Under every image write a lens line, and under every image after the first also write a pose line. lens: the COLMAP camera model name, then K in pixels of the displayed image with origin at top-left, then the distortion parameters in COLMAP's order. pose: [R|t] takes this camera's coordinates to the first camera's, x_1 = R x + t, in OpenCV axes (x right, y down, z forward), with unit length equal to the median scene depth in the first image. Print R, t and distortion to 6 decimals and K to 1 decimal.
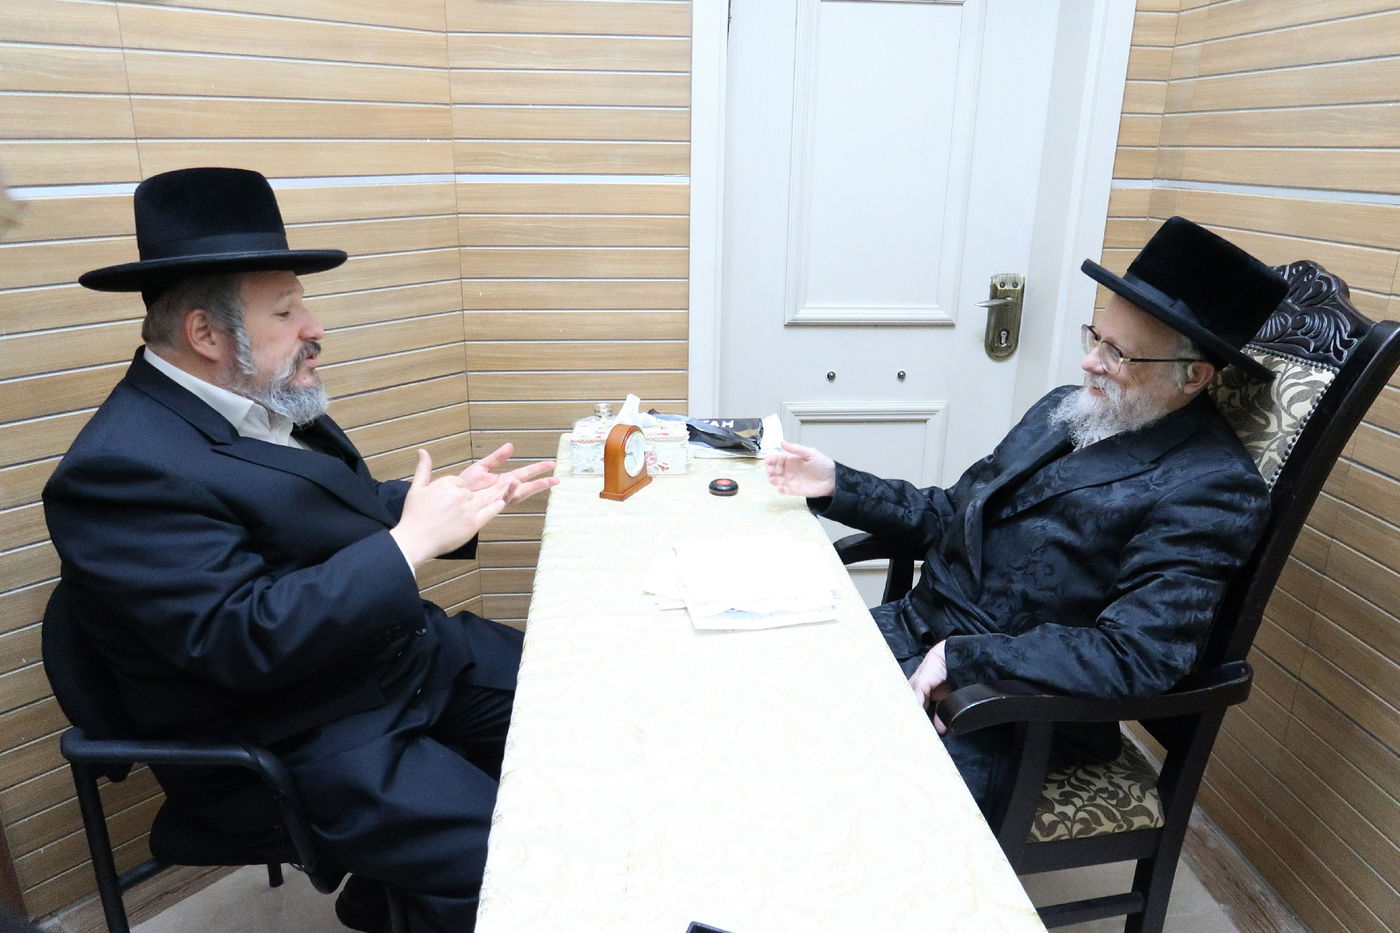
lens RADIAL K [[953.8, 0, 700.0], [0, 953.8, 466.5], [0, 0, 1]] dist [-0.024497, 0.002785]
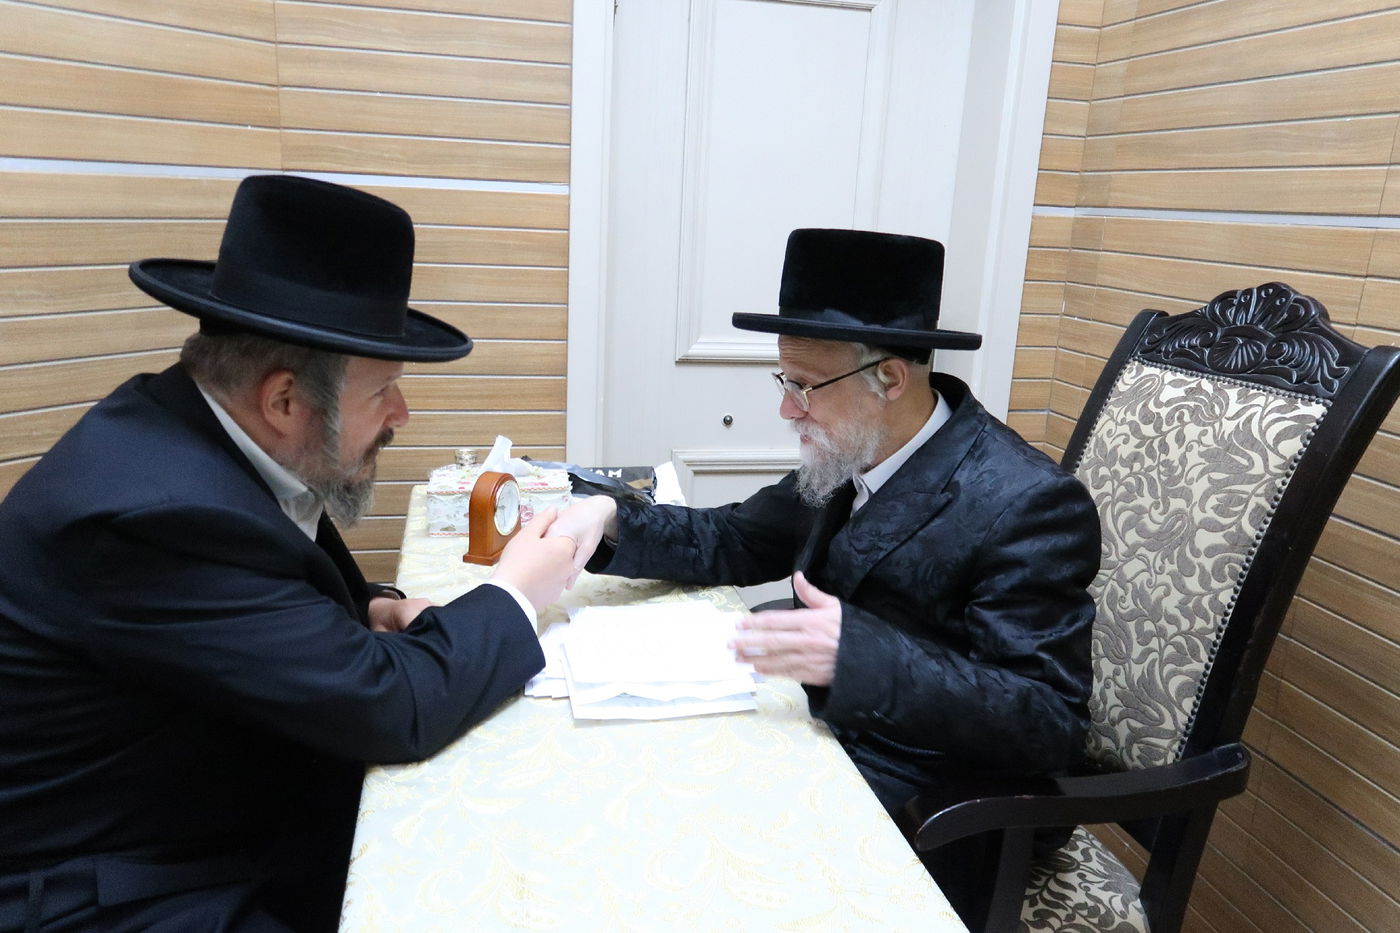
lens RADIAL K [[1009.5, 0, 700.0], [0, 1009.5, 466.5], [0, 0, 1]] dist [-0.004043, 0.001772]
pose [[0.990856, -0.001972, 0.134910, -0.018915], [0.010220, 0.998118, -0.060467, 0.005060], [-0.134537, 0.061293, 0.989011, 0.107435]]
